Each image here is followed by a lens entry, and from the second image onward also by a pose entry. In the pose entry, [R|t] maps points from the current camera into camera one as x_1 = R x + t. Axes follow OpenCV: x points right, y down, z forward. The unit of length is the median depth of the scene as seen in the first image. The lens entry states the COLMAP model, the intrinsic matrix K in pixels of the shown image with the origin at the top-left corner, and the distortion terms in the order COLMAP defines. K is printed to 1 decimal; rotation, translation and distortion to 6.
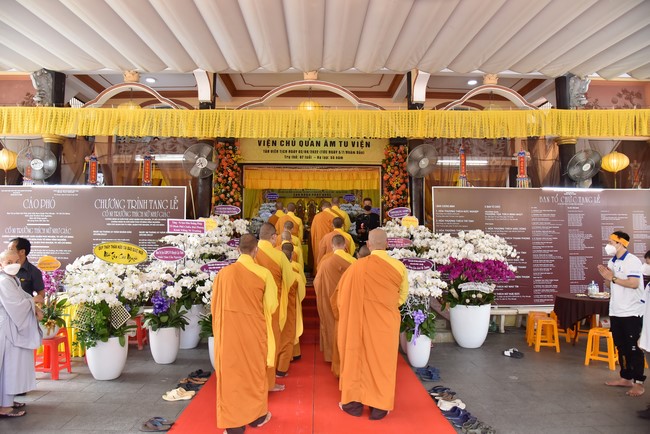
lens RADIAL K [[439.4, 0, 325.0], [0, 439.4, 217.0], [0, 0, 1]] dist [-0.107922, 0.073181]
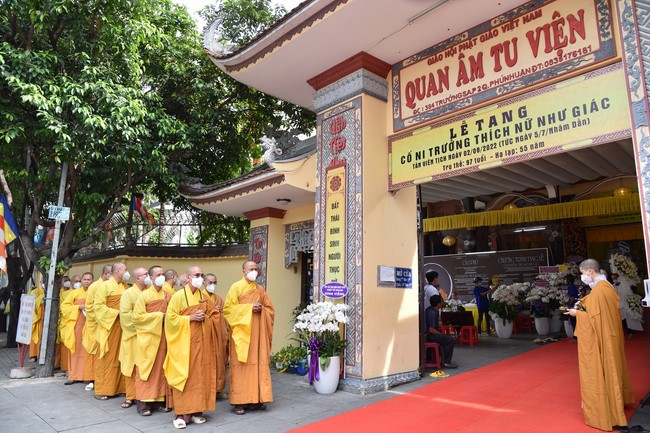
lens RADIAL K [[439.4, 0, 325.0], [0, 439.4, 216.5], [0, 0, 1]] dist [-0.107922, 0.073181]
pose [[0.694285, -0.128031, -0.708221, 0.315552], [0.046107, 0.989941, -0.133760, -0.003233], [0.718222, 0.060214, 0.693204, -0.900350]]
